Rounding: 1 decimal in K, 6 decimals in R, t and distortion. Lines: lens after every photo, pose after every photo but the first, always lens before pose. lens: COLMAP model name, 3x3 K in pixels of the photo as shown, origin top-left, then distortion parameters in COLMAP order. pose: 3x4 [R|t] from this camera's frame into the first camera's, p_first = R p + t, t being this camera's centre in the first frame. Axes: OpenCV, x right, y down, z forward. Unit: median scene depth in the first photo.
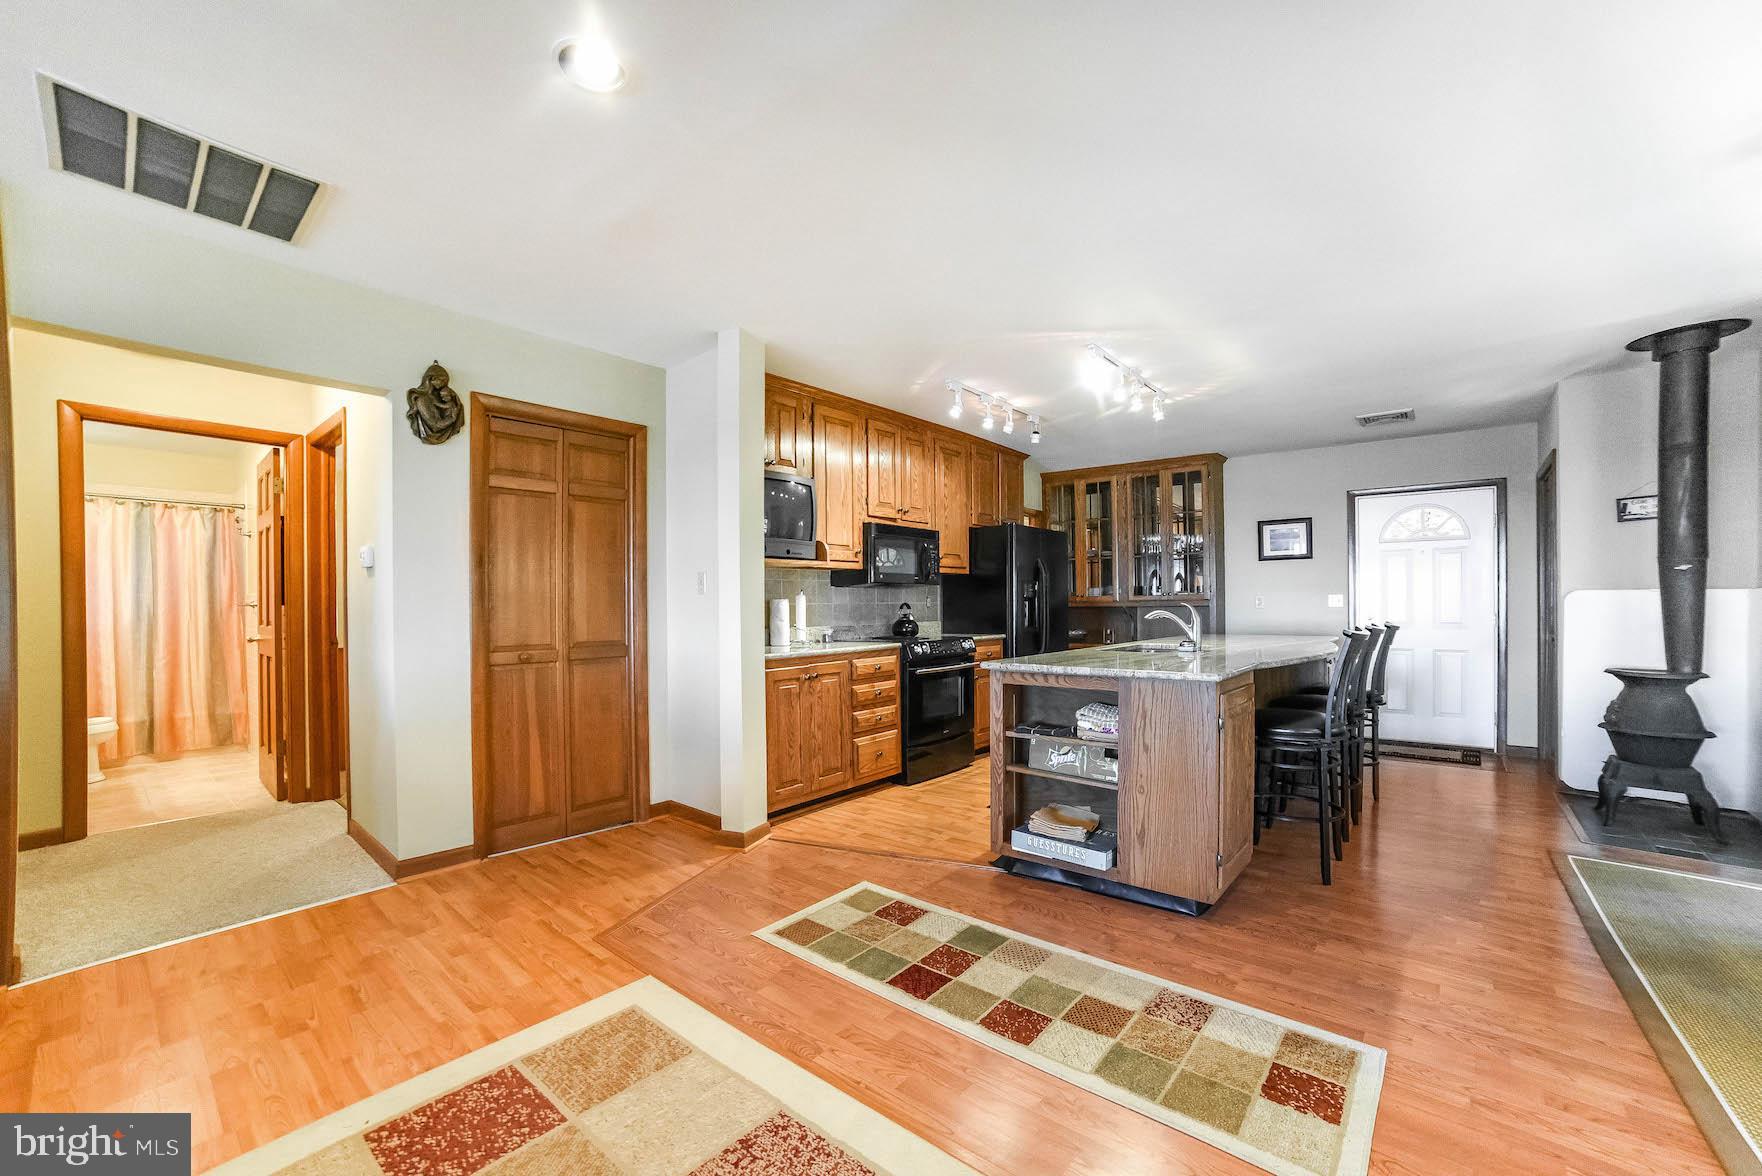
lens RADIAL K [[713.9, 0, 884.6], [0, 713.9, 607.4], [0, 0, 1]] dist [-0.081951, 0.036930]
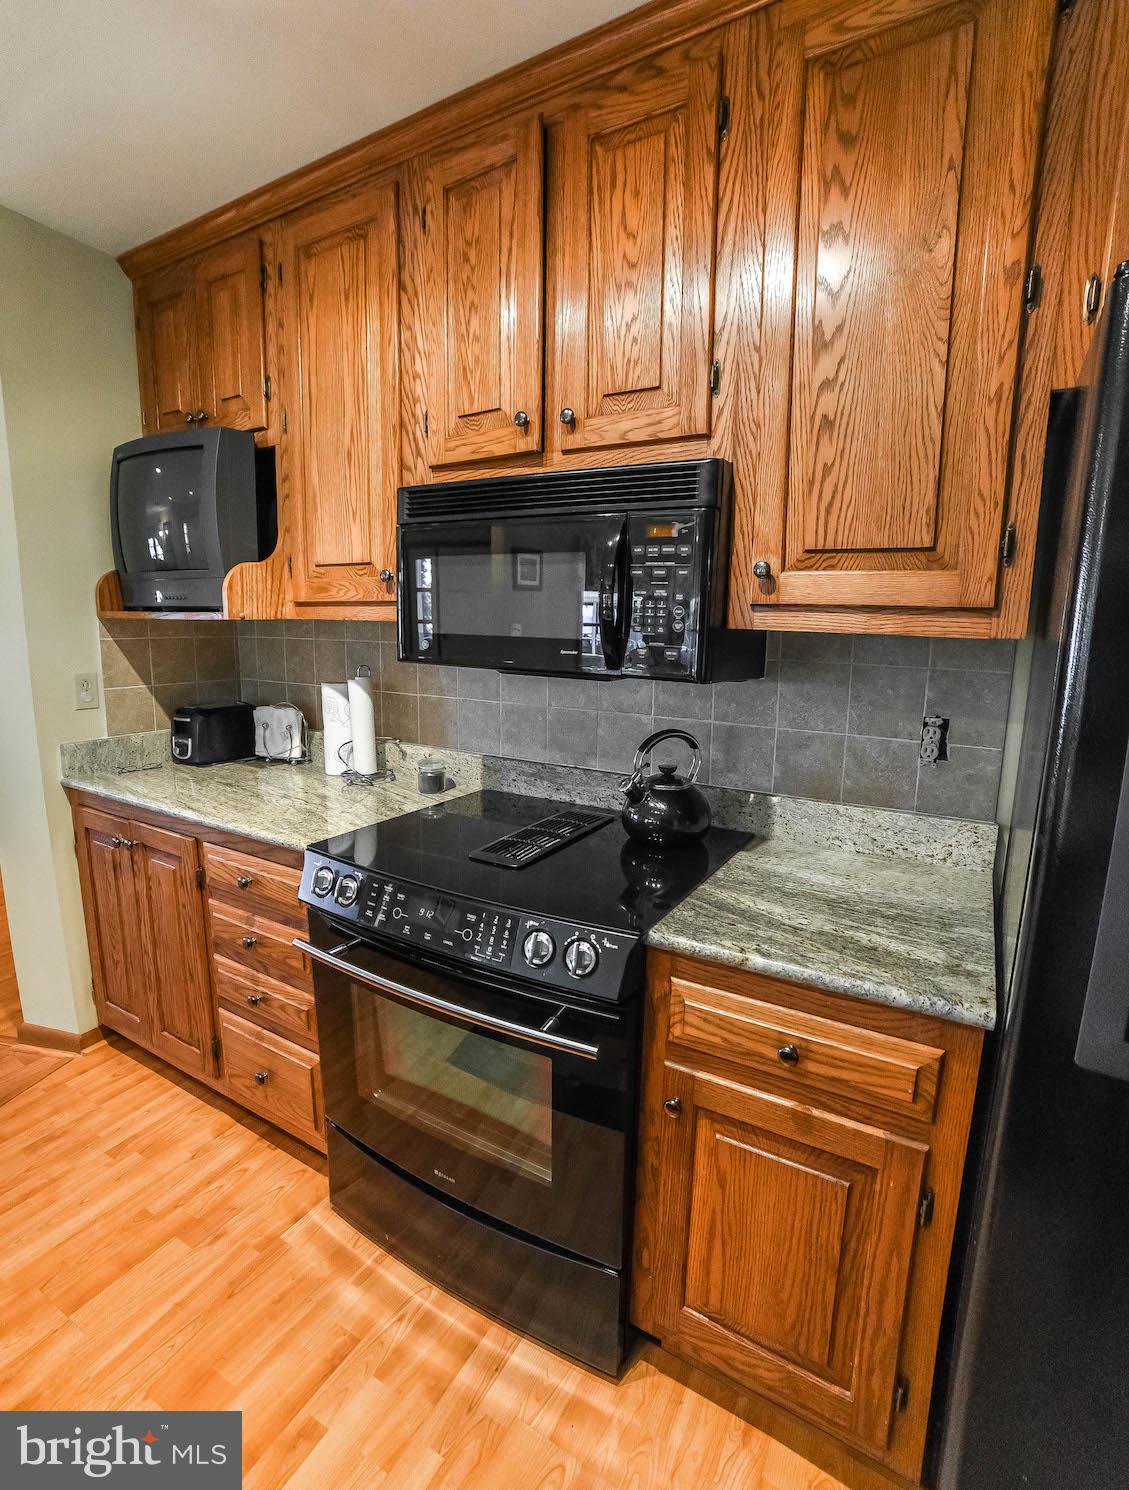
lens RADIAL K [[716.6, 0, 583.4], [0, 716.6, 737.2], [0, 0, 1]] dist [-0.092700, 0.041728]
pose [[0.169319, 0.182496, -0.968518, 0.442074], [-0.023337, 0.983174, 0.181177, -0.080244], [0.985285, -0.008075, 0.170728, 1.288874]]
